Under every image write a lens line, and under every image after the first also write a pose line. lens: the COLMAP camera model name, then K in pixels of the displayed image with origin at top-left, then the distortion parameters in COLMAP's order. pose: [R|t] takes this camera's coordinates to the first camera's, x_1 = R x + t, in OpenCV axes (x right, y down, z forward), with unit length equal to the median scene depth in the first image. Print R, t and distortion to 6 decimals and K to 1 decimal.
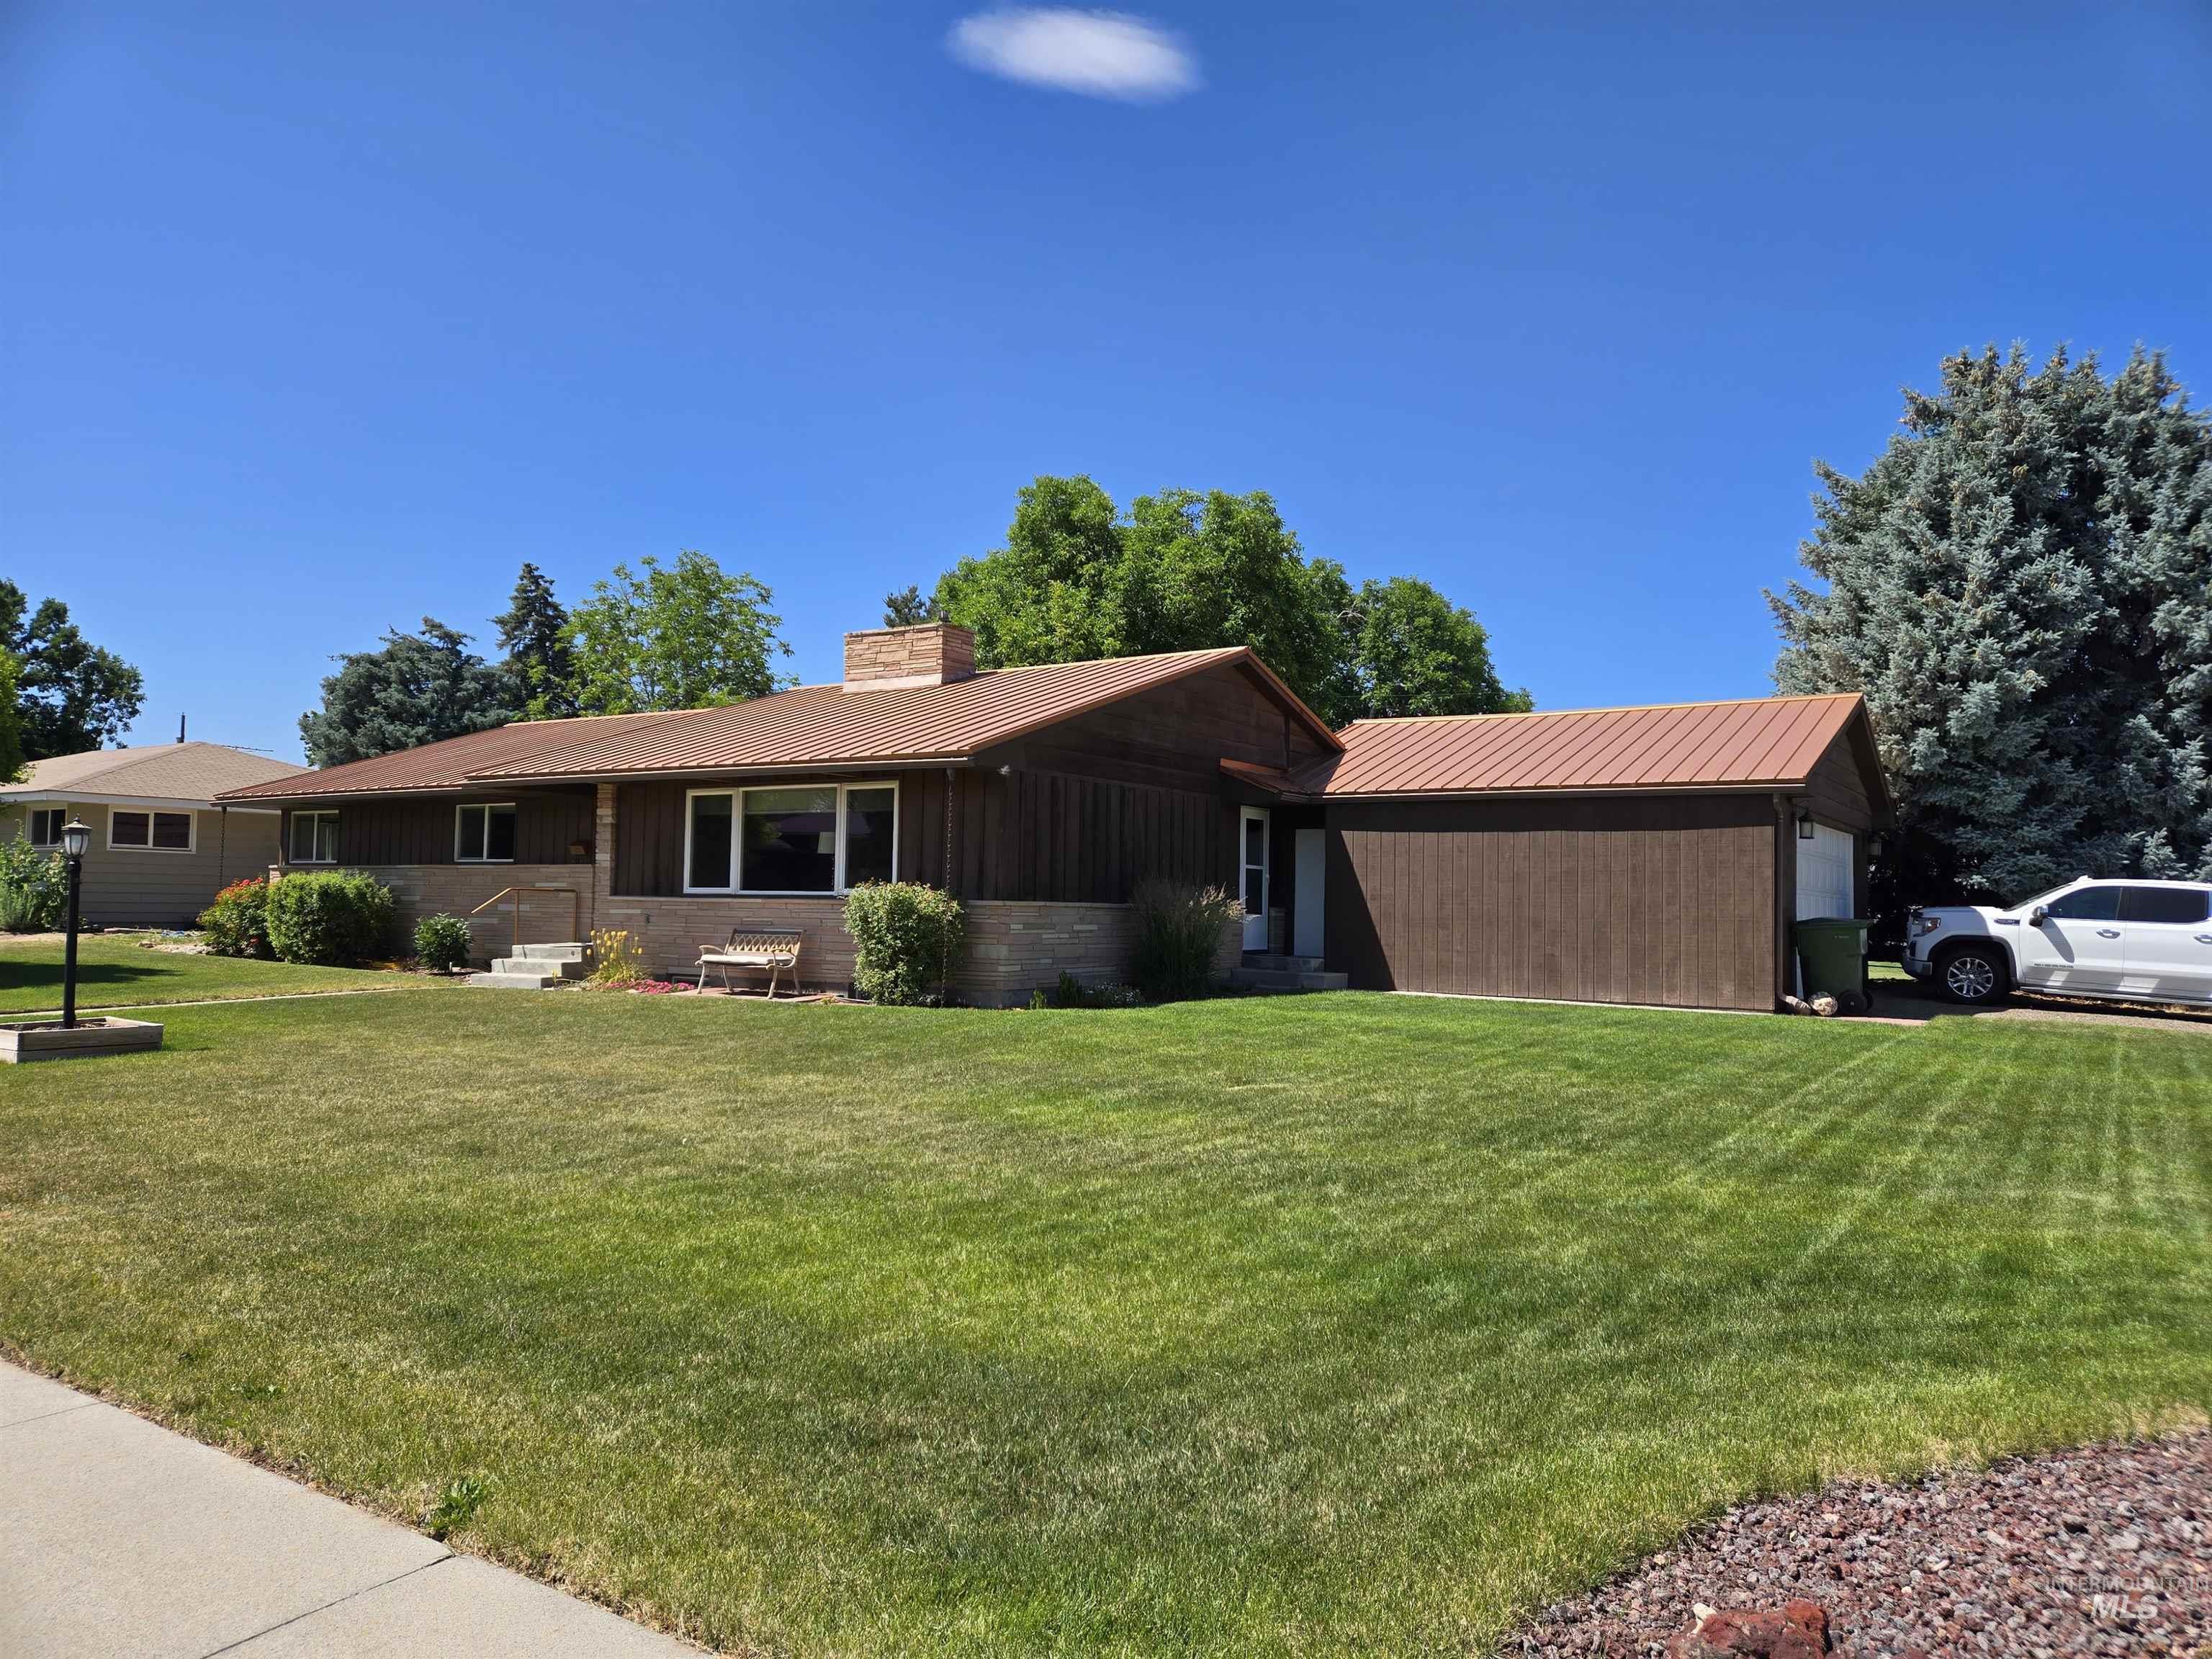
lens RADIAL K [[1461.2, 0, 1103.5], [0, 1461.2, 844.7], [0, 0, 1]] dist [0.075809, -0.056424]
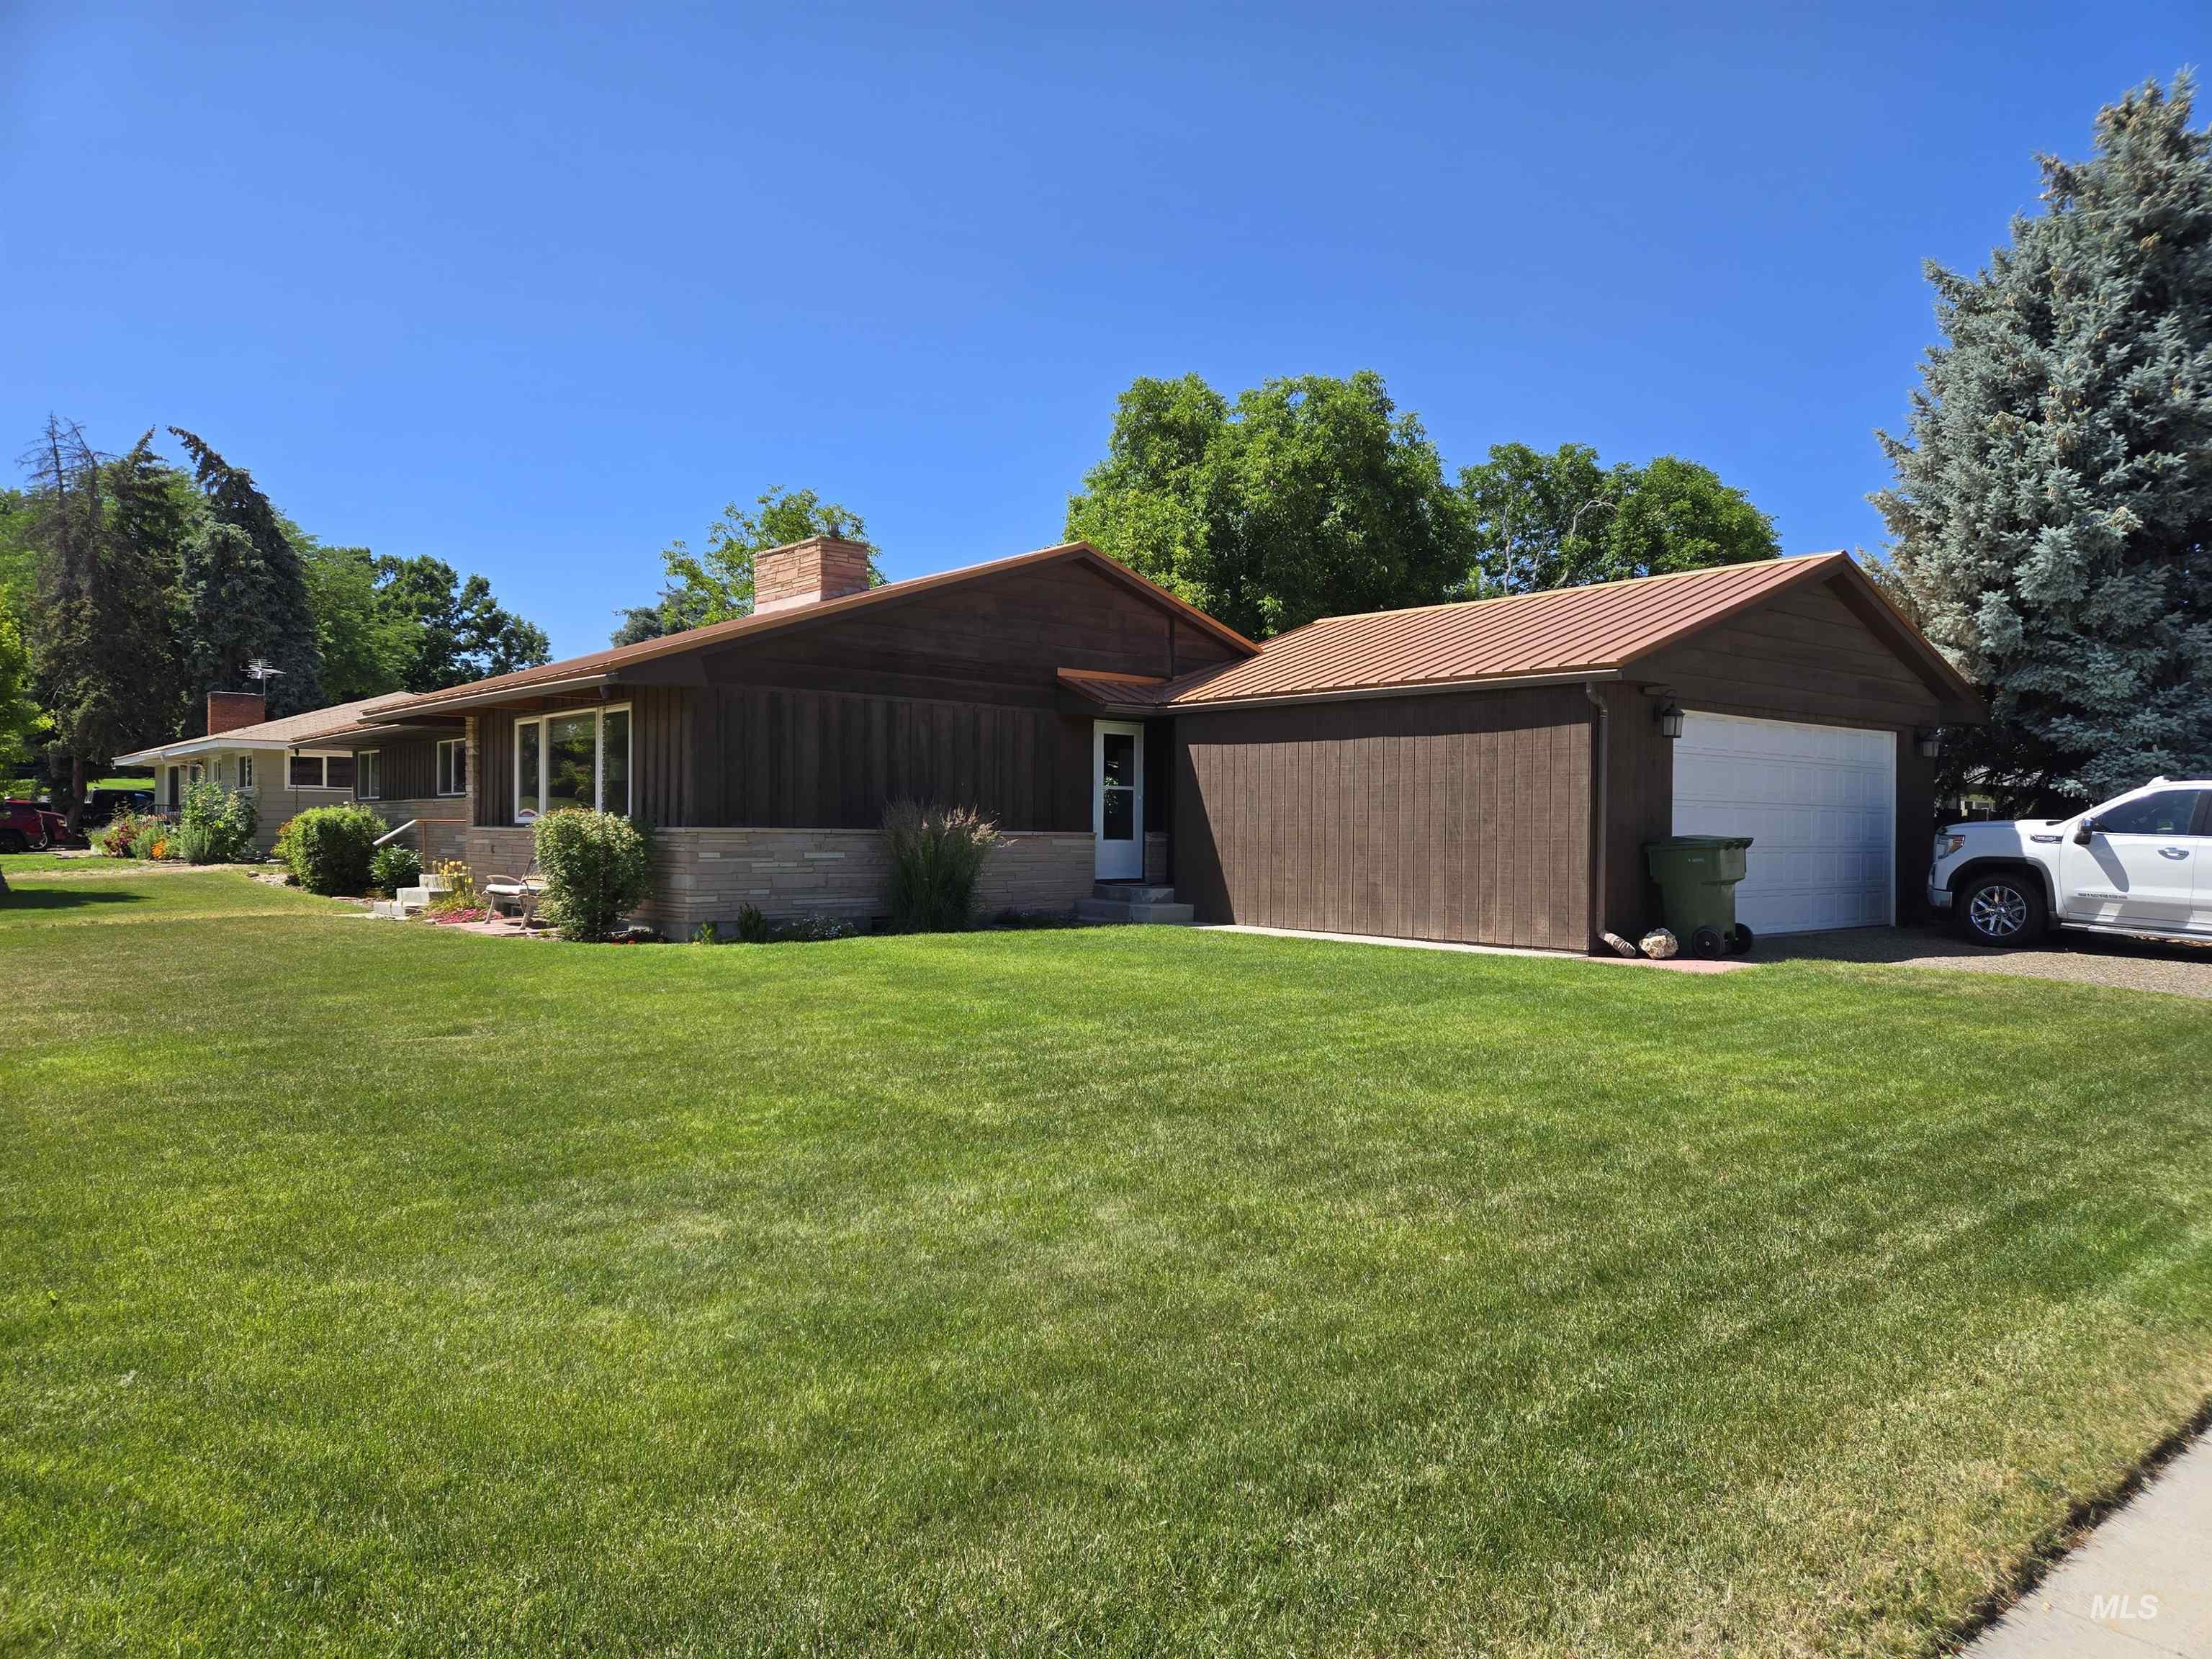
lens RADIAL K [[1461.2, 0, 1094.1], [0, 1461.2, 840.4], [0, 0, 1]] dist [0.075809, -0.056424]
pose [[0.963425, -0.008834, -0.267831, 0.315544], [0.020859, 0.998896, 0.042085, 0.009164], [0.267163, -0.046132, 0.962546, 0.119963]]
